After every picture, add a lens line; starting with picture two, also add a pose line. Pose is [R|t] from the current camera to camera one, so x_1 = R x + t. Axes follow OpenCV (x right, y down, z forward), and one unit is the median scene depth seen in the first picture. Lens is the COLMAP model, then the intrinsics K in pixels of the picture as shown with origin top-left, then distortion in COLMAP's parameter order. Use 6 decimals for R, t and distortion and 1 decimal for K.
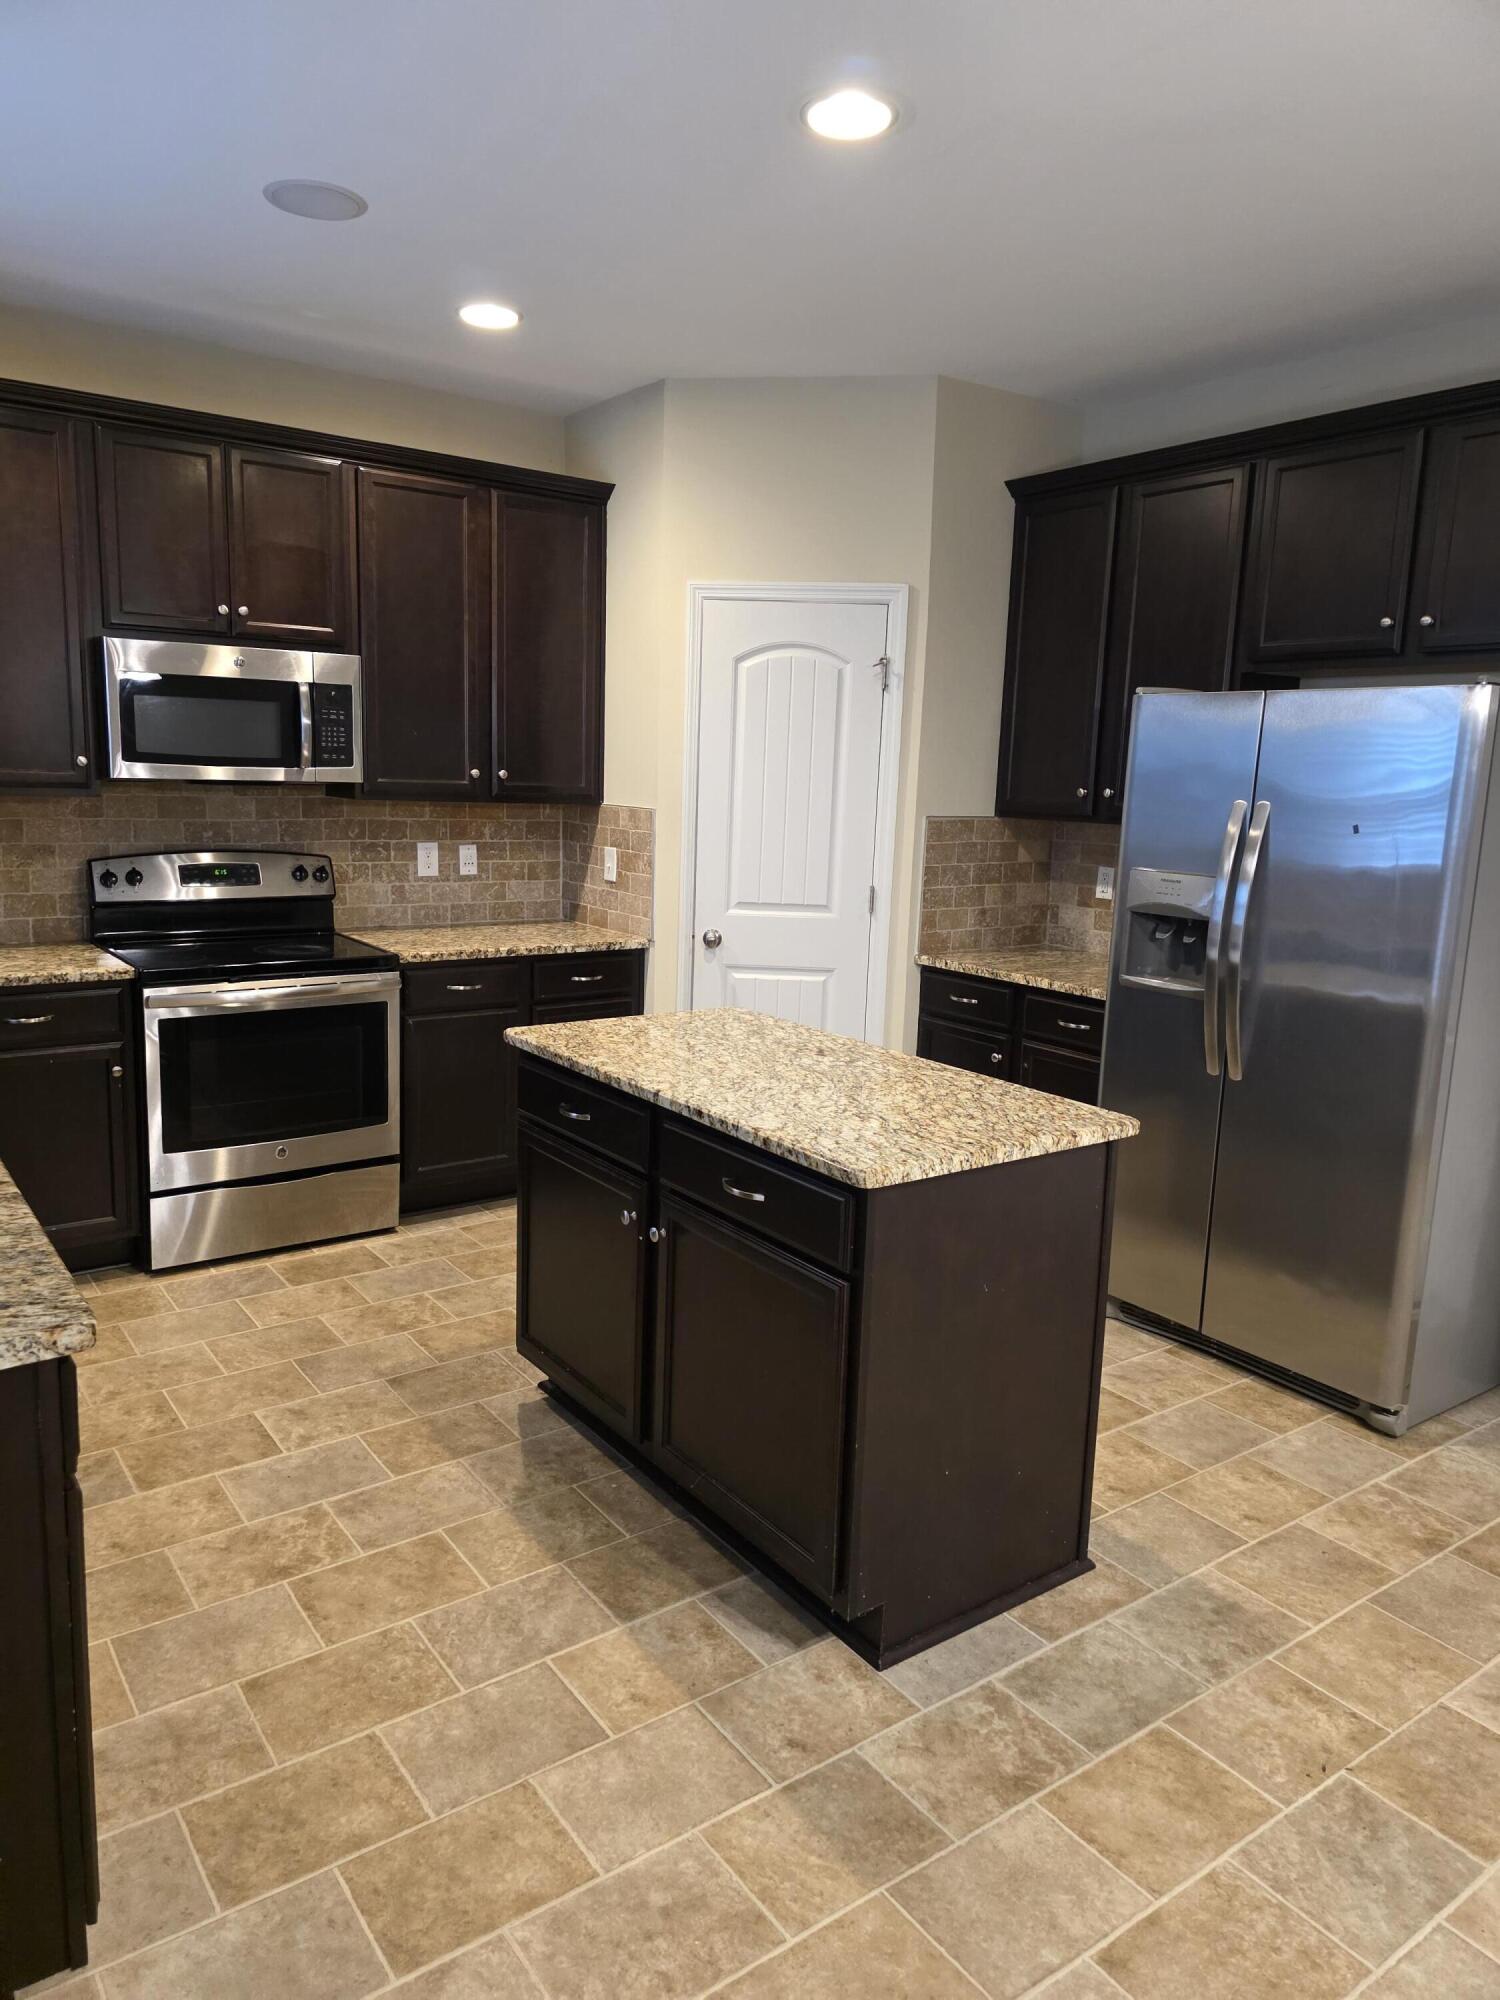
lens RADIAL K [[1360.3, 0, 746.0], [0, 1360.3, 1000.1], [0, 0, 1]] dist [0.042832, -0.041464]
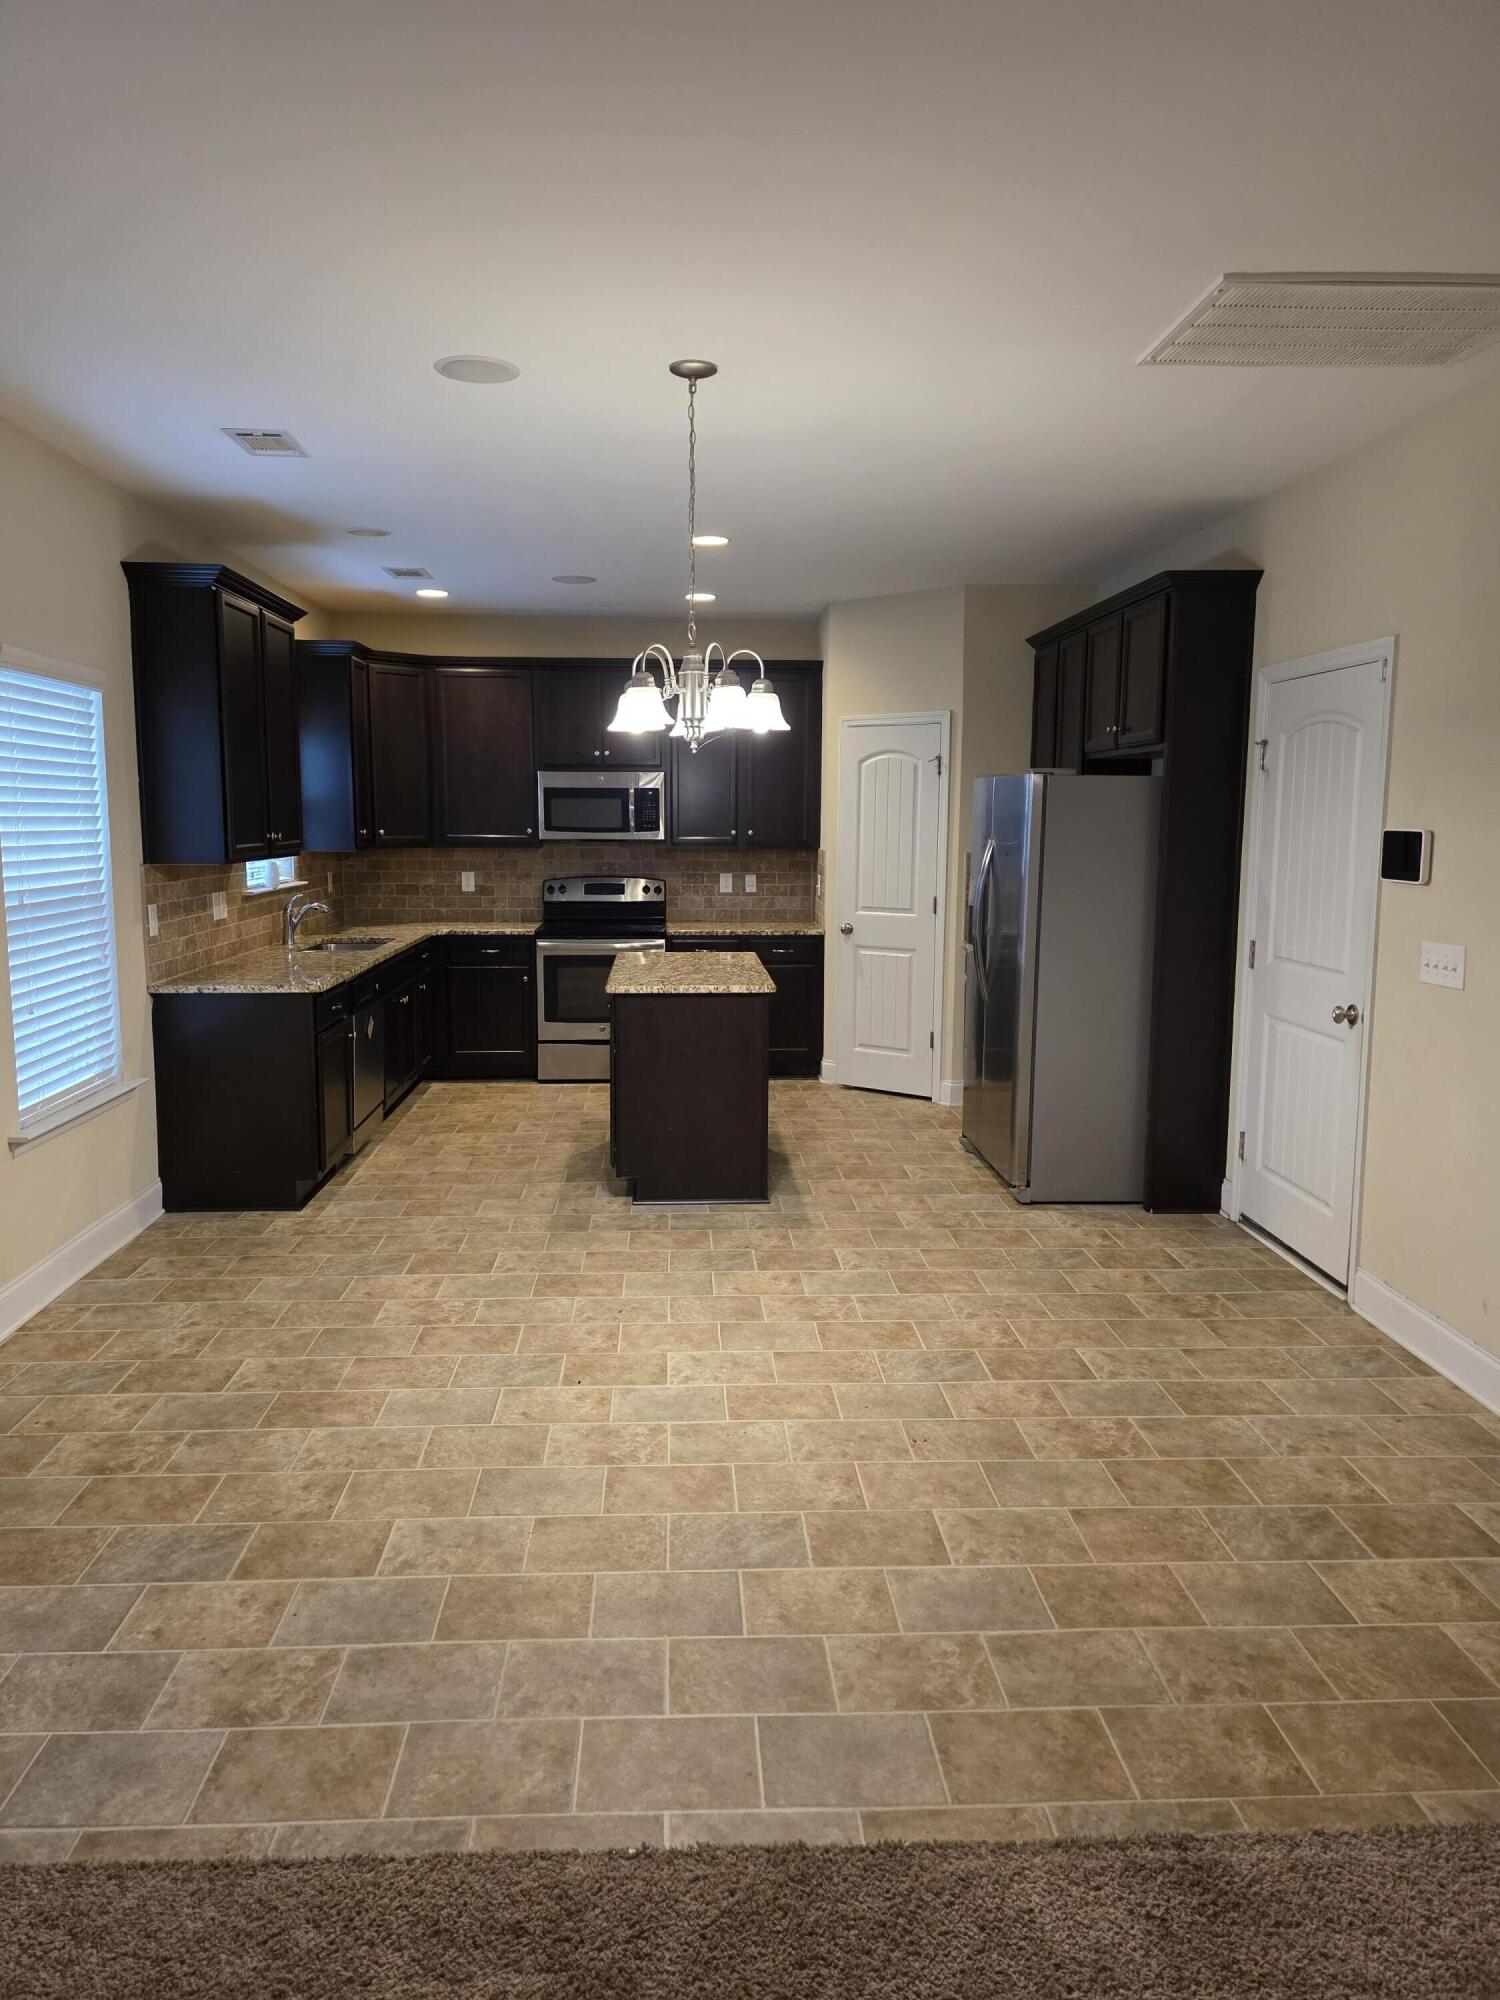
lens RADIAL K [[1360.3, 0, 736.0], [0, 1360.3, 994.9], [0, 0, 1]] dist [0.042832, -0.041464]
pose [[0.836130, 0.042504, -0.546883, 0.843818], [-0.070953, 0.996998, -0.030994, 0.105351], [0.543924, 0.064718, 0.836635, -0.494539]]
